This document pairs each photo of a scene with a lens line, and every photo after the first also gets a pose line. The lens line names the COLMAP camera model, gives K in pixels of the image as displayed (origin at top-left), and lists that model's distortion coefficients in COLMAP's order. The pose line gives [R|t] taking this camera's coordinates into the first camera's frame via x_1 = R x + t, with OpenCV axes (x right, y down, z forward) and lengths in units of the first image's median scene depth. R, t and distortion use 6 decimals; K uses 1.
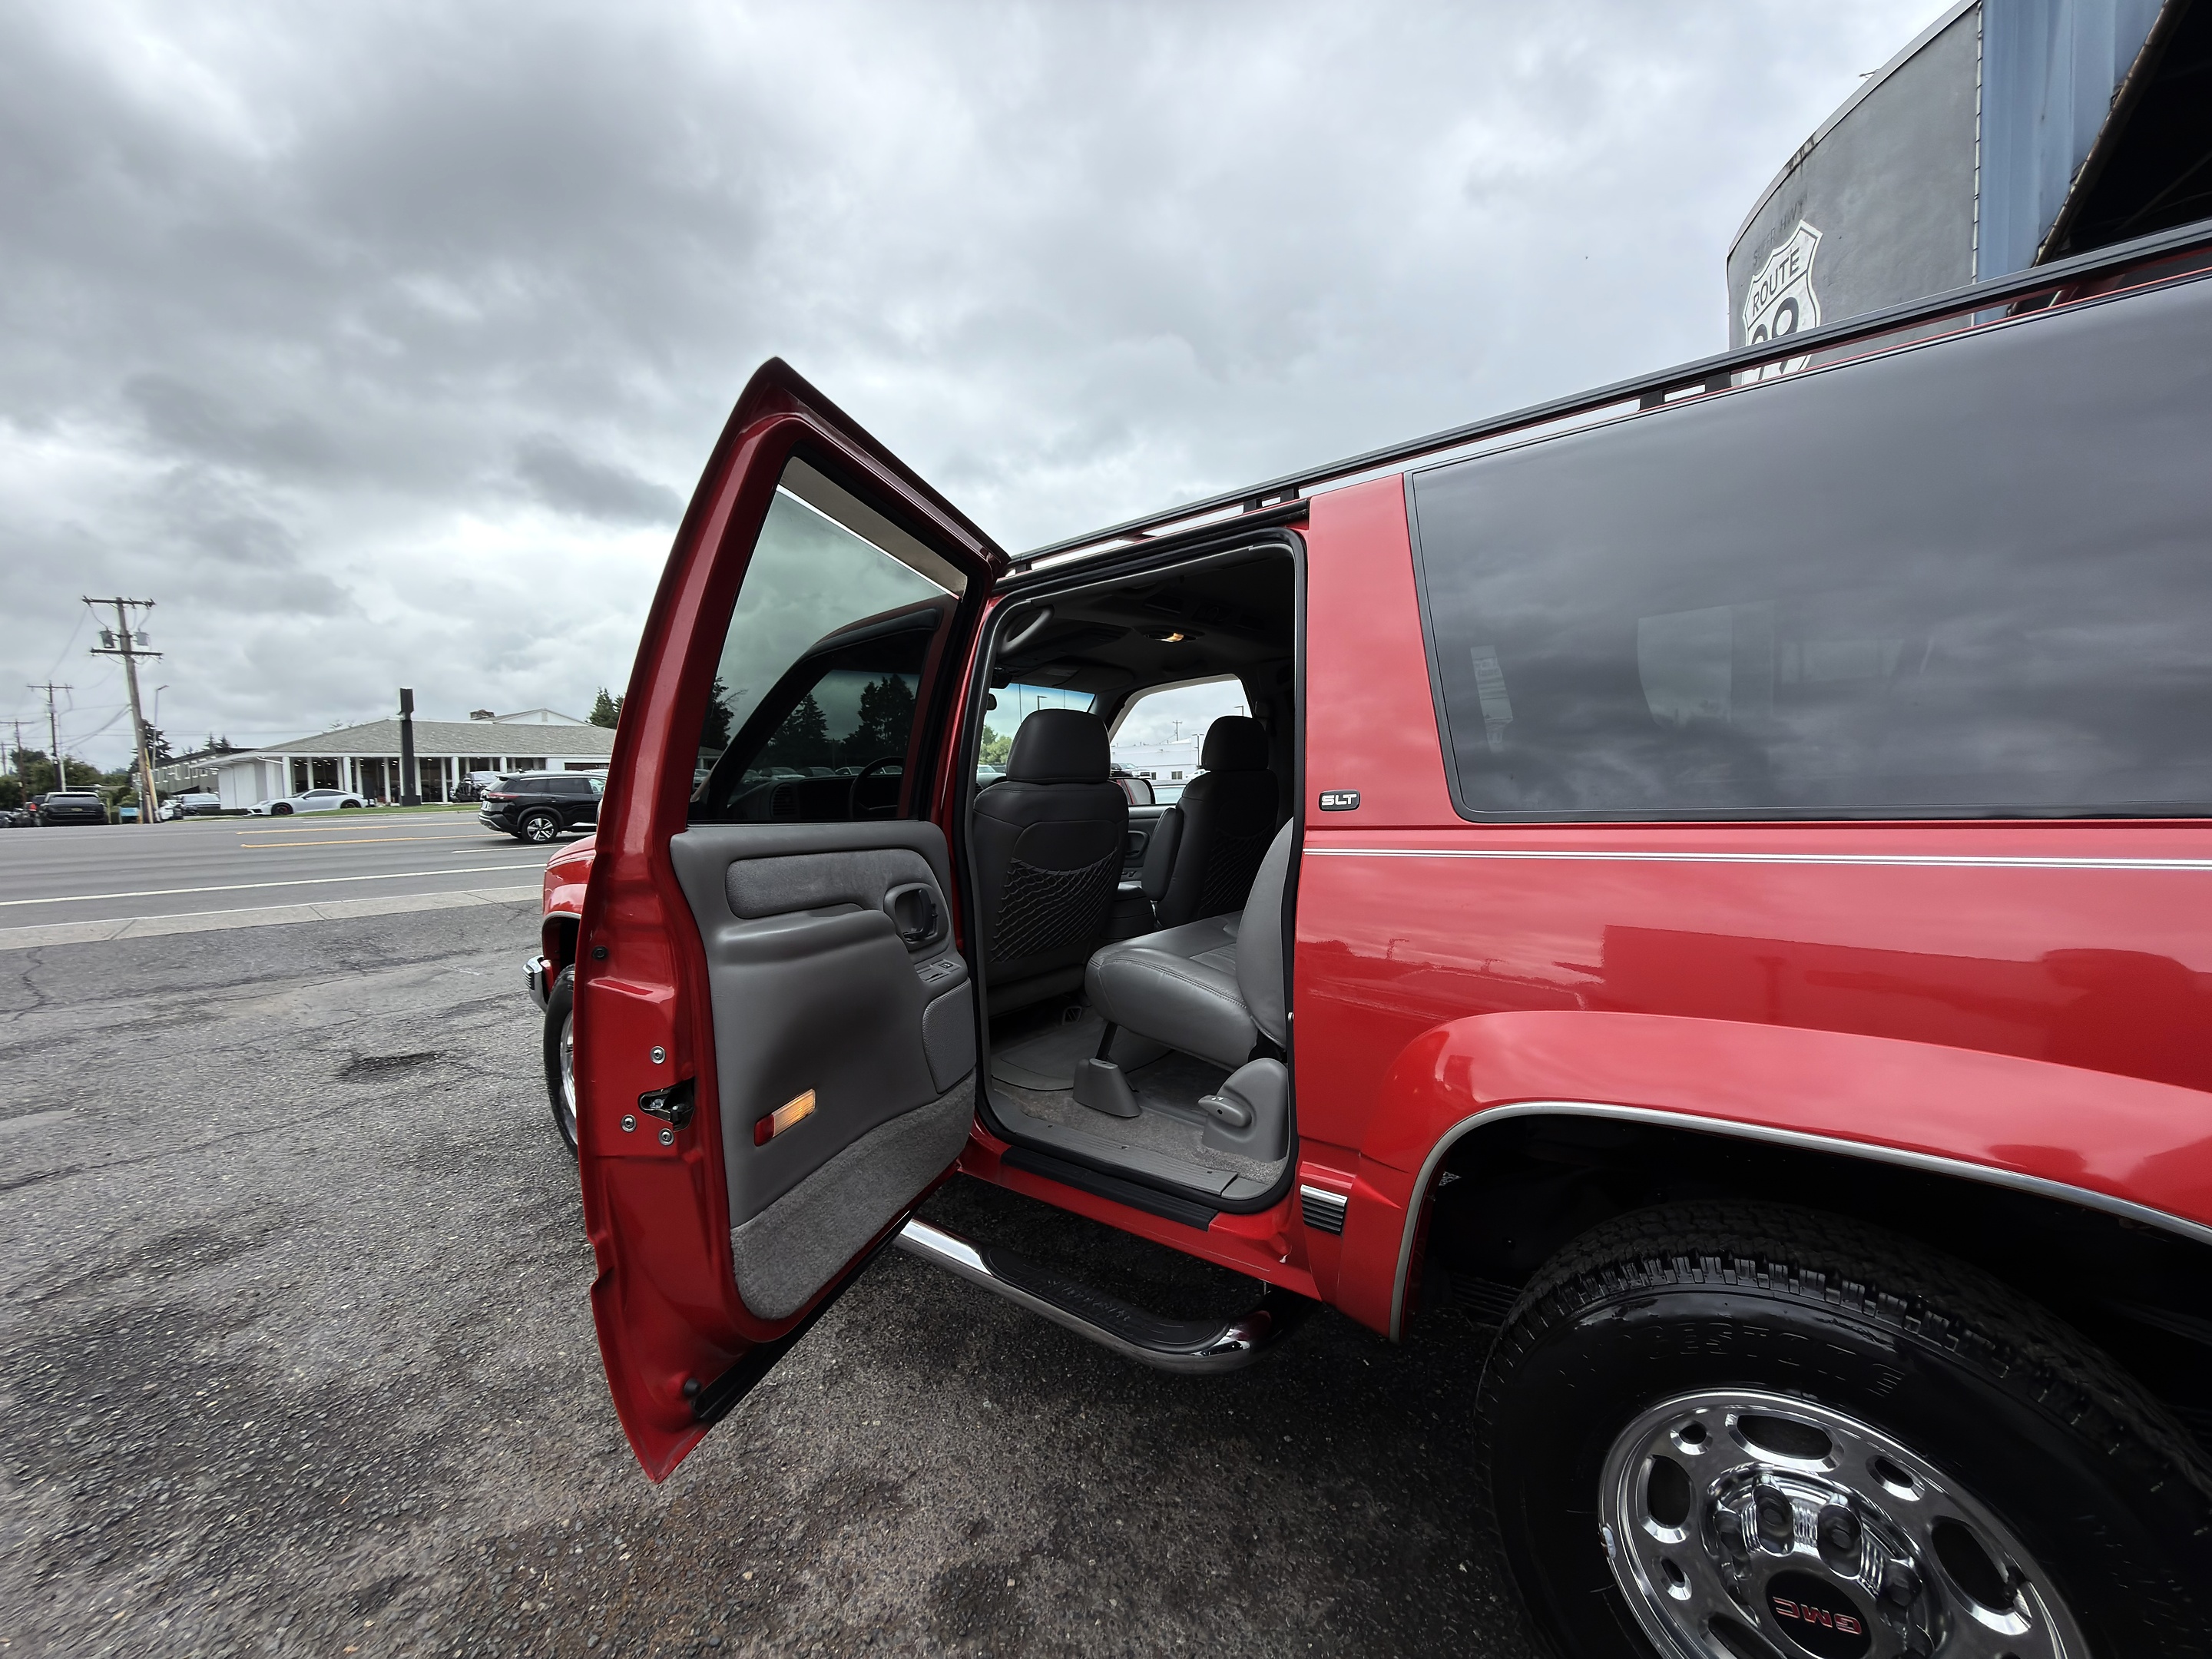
lens RADIAL K [[891.3, 0, 1101.7], [0, 891.3, 806.7], [0, 0, 1]] dist [0.002012, -0.000009]
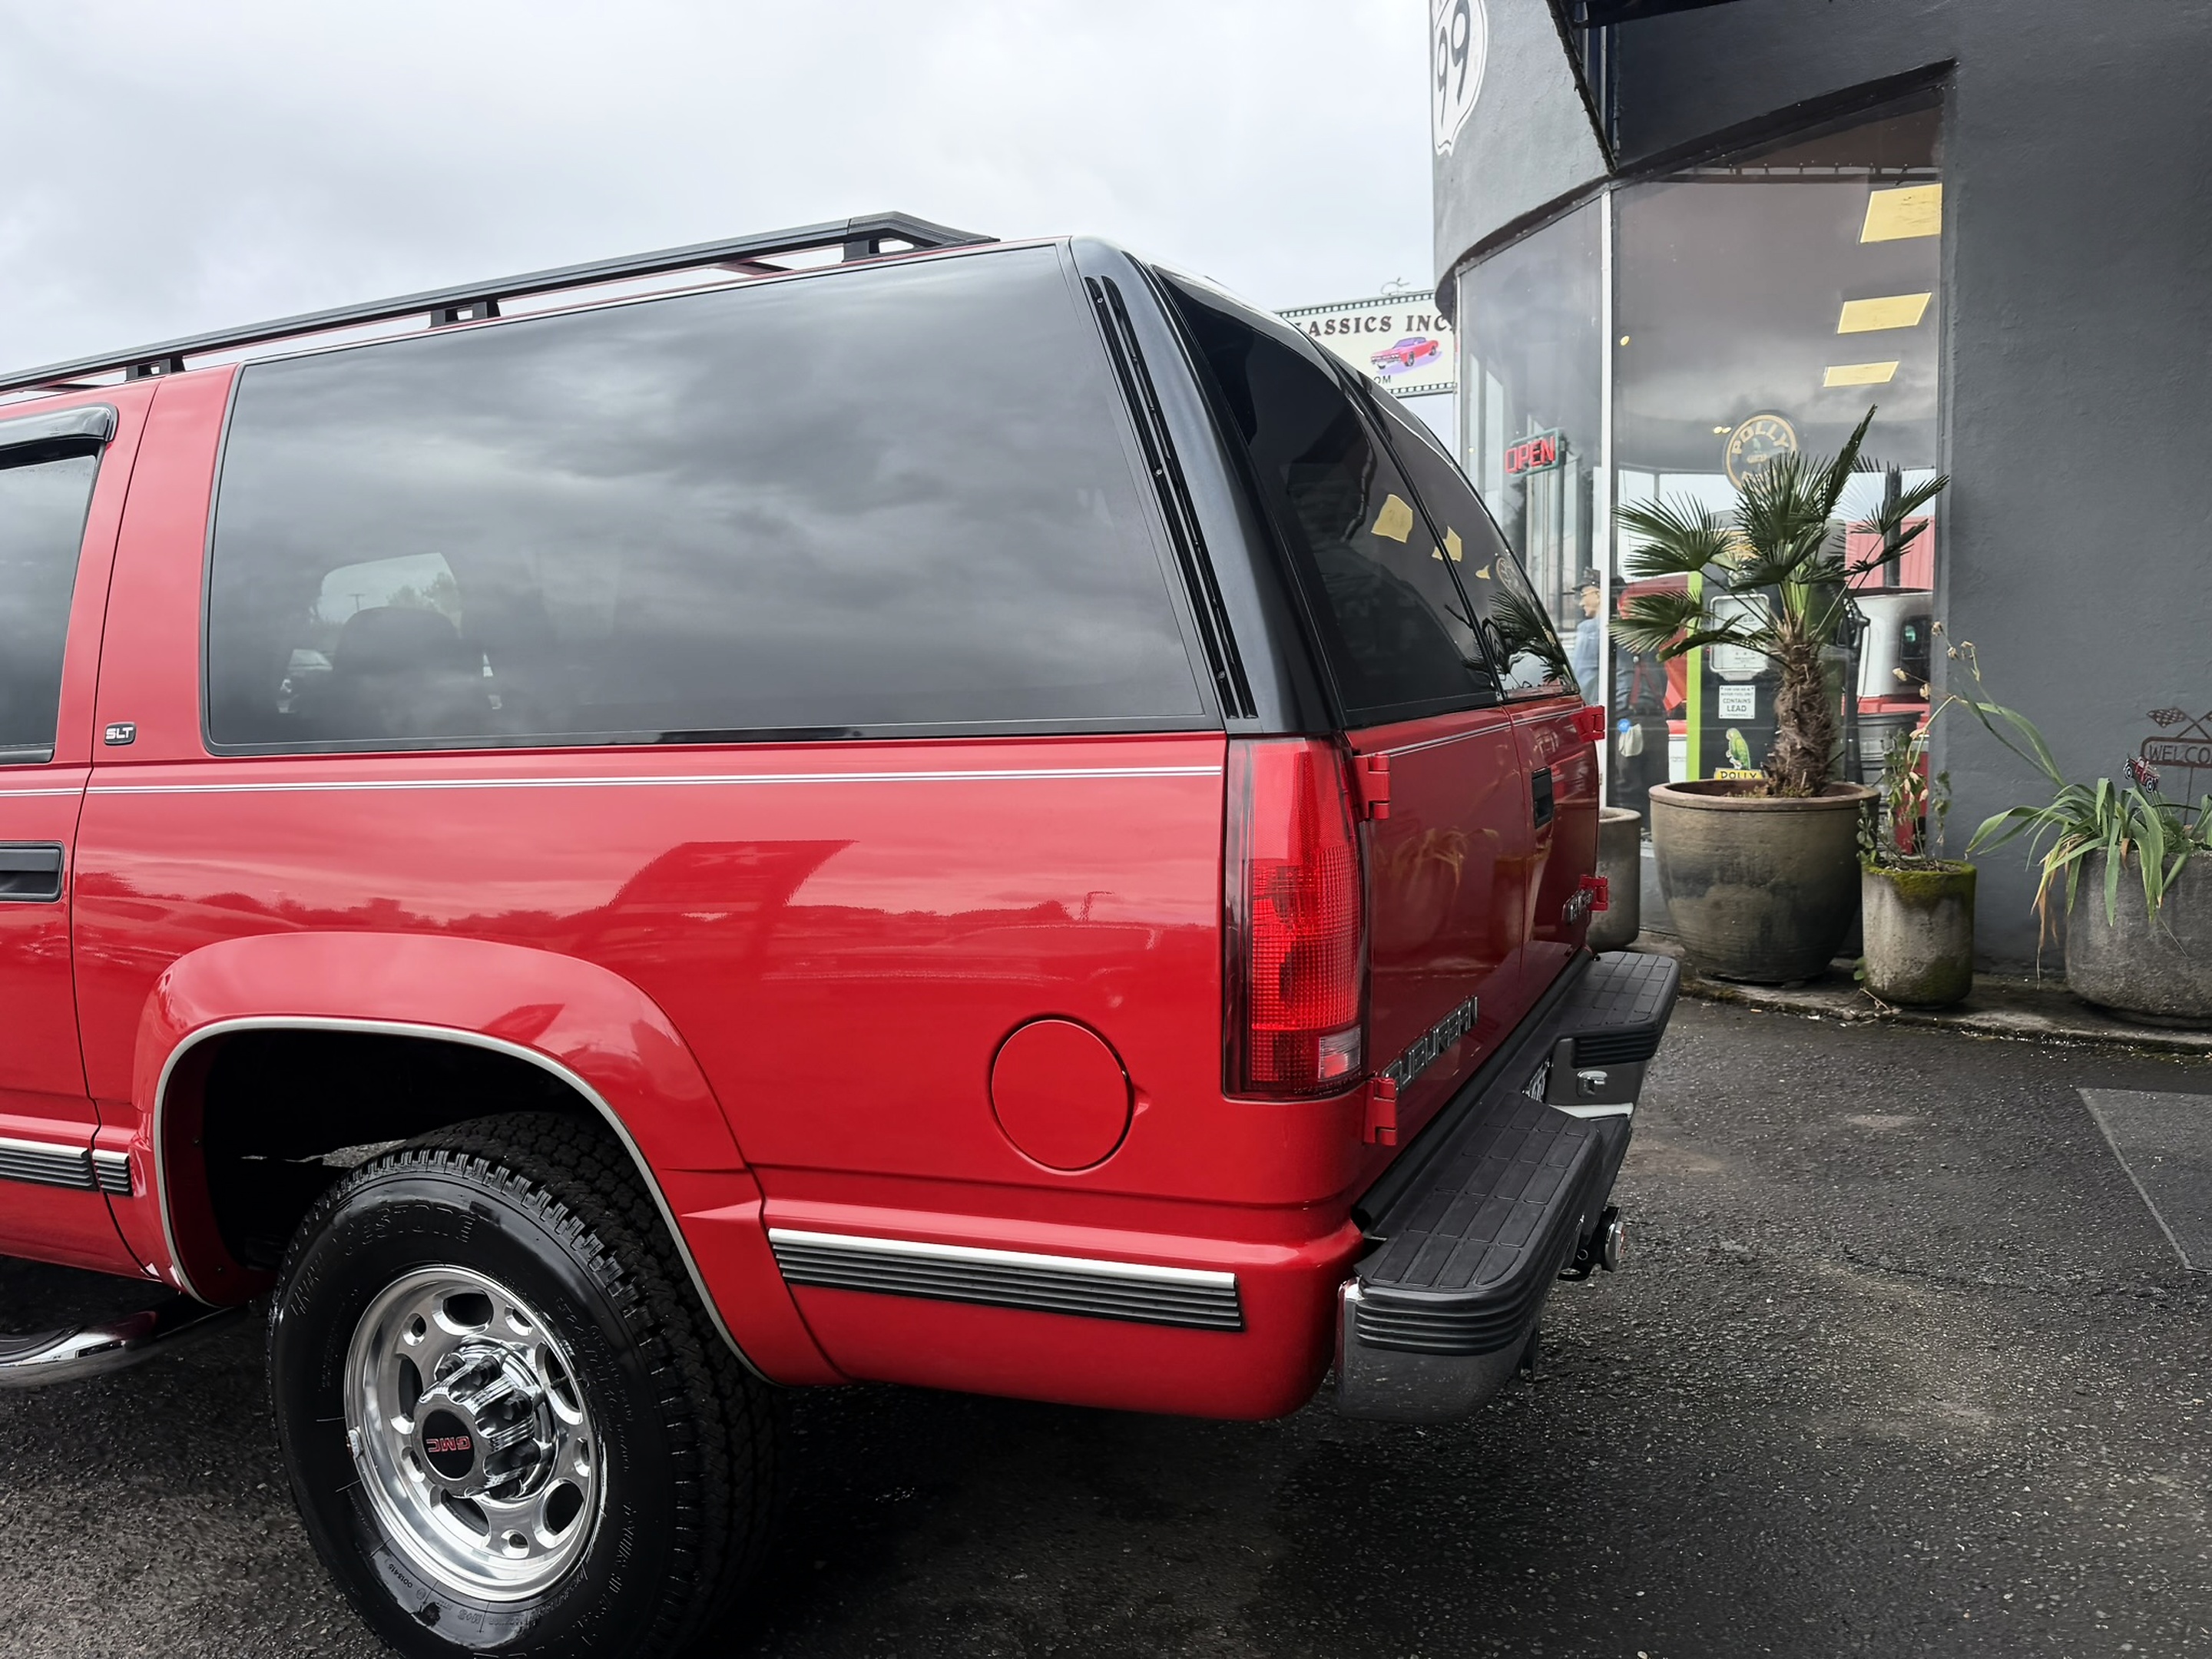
lens RADIAL K [[1576.2, 0, 1094.1], [0, 1576.2, 825.6], [0, 0, 1]] dist [0.002672, -0.009115]
pose [[0.964745, -0.023339, 0.262151, 0.689267], [0.008271, 0.998257, 0.058434, 0.000668], [-0.263058, -0.054206, 0.963256, -0.711731]]
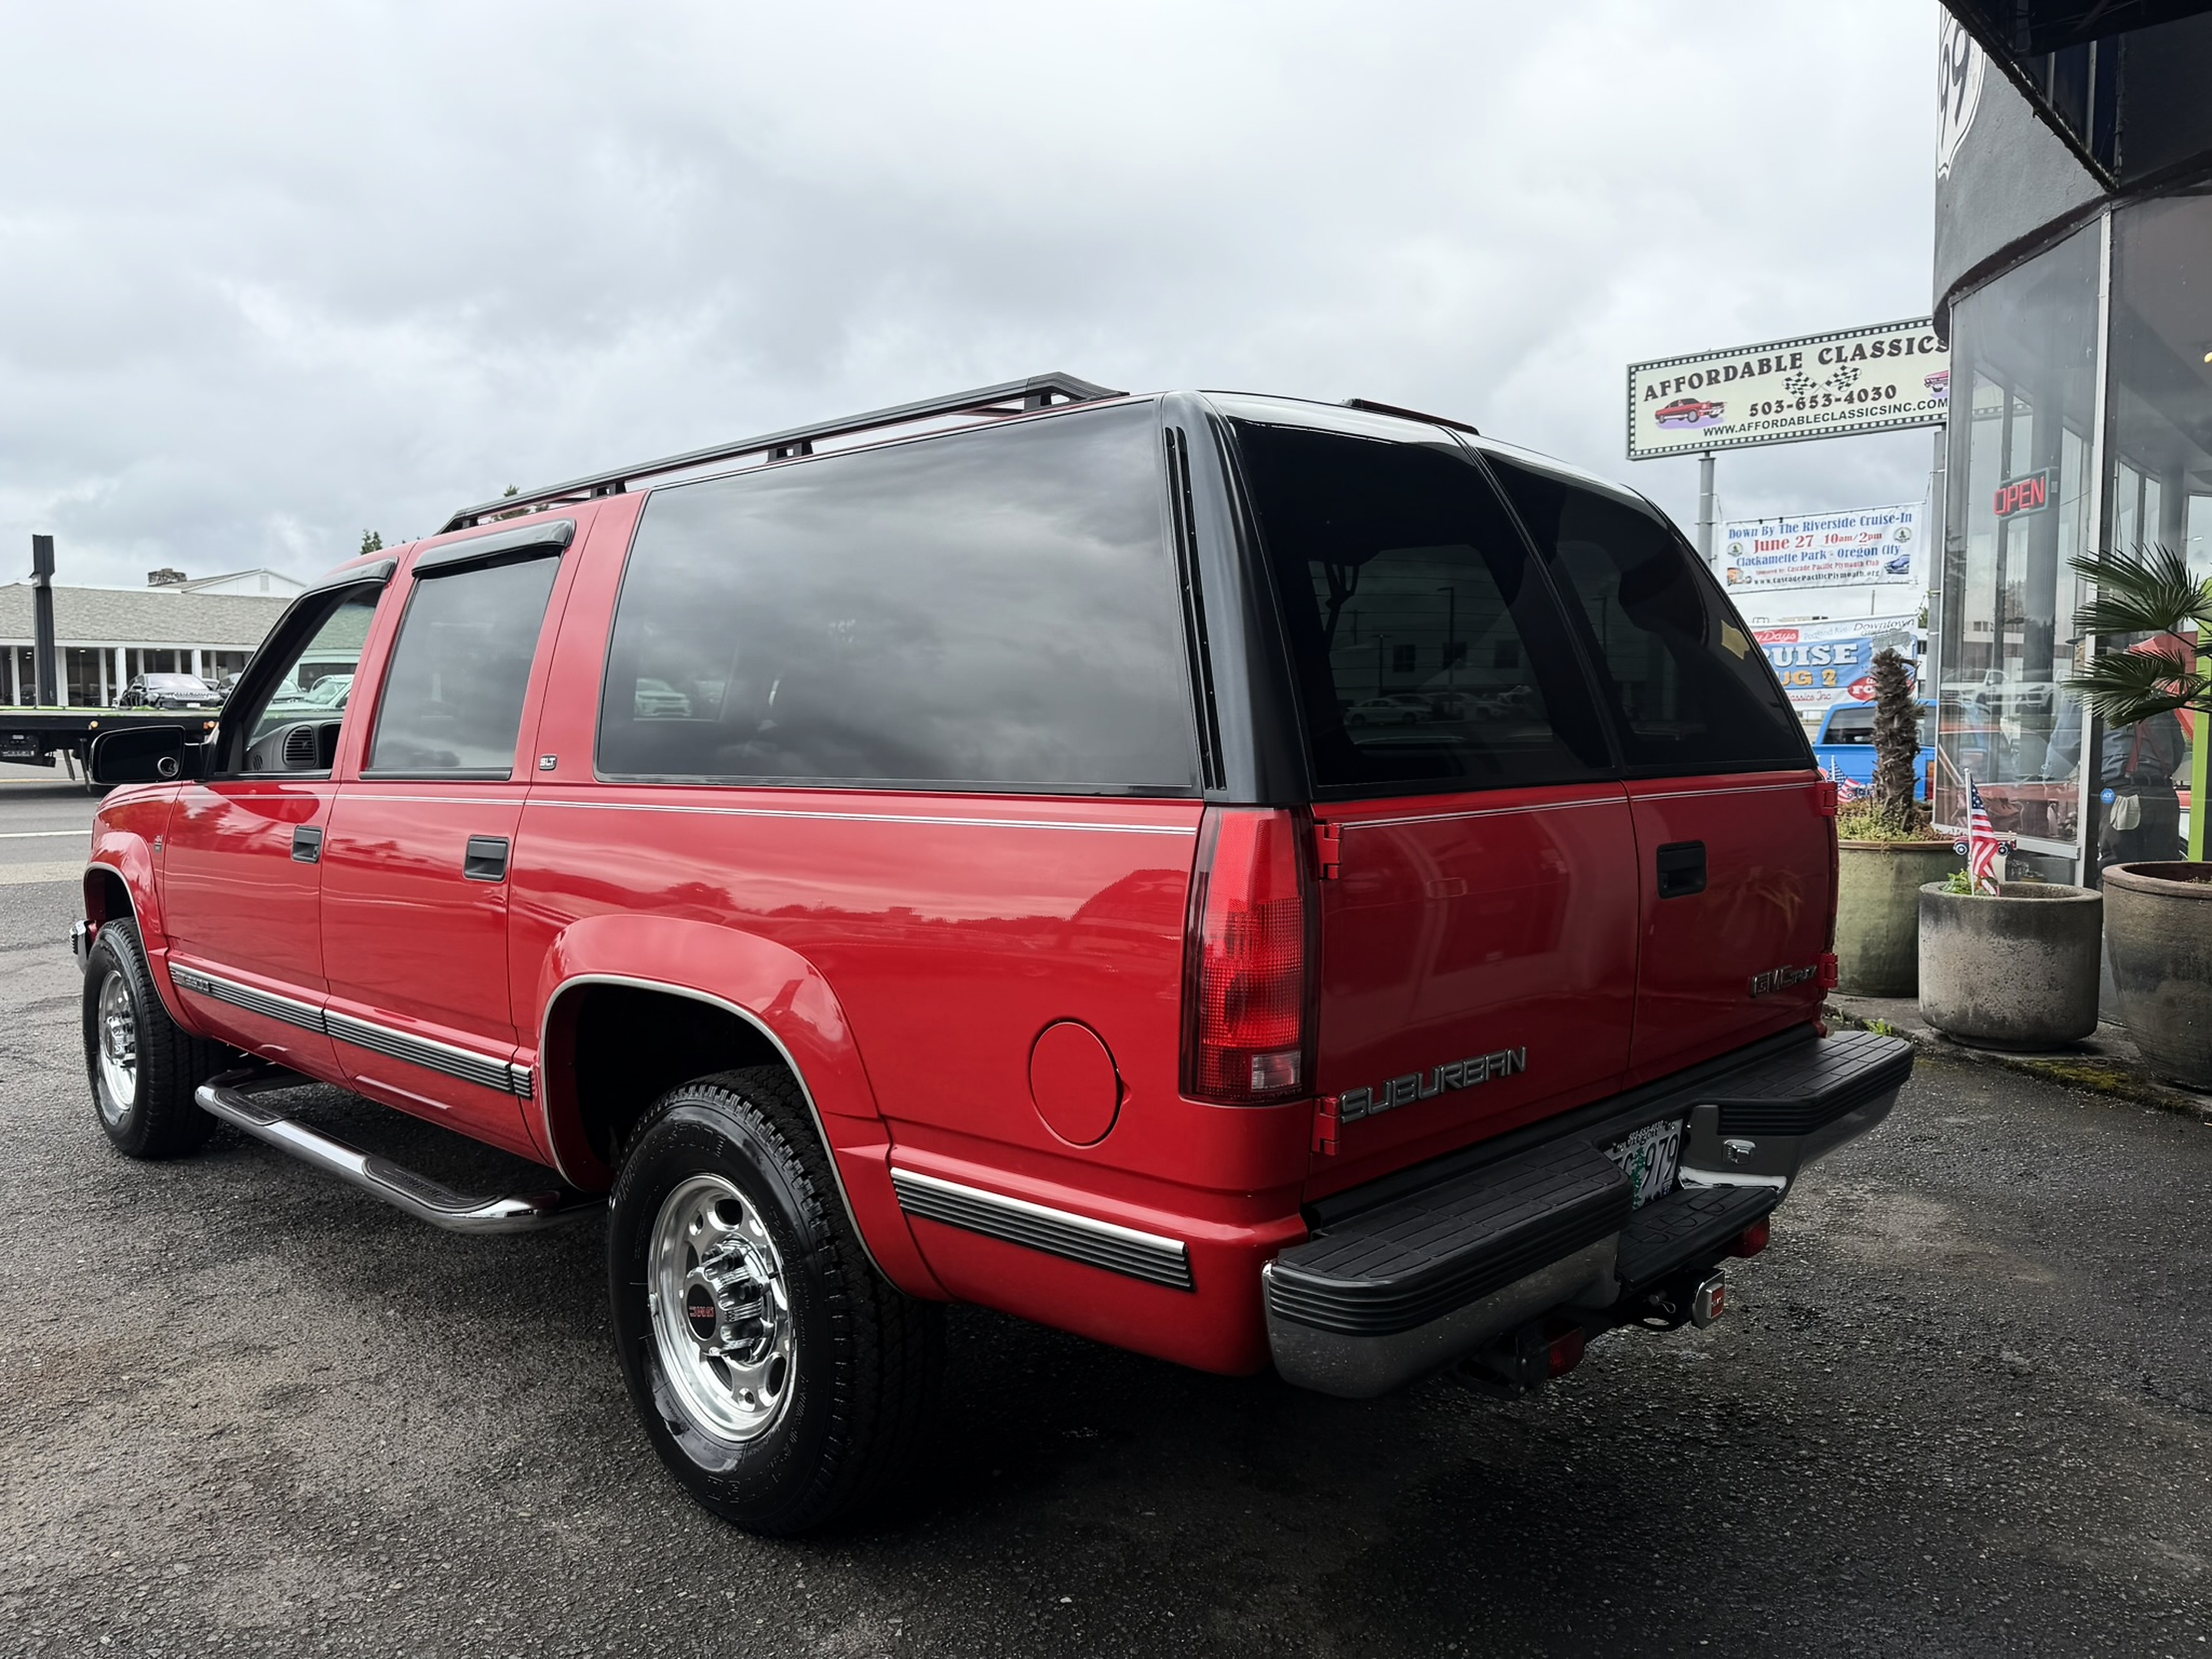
lens RADIAL K [[1594.1, 0, 1101.9], [0, 1594.1, 799.7], [0, 0, 1]] dist [0.002471, -0.009563]
pose [[0.996347, 0.030908, -0.079607, 1.052430], [-0.028852, 0.999223, 0.026850, -0.031946], [0.080375, -0.024455, 0.996465, -1.019071]]
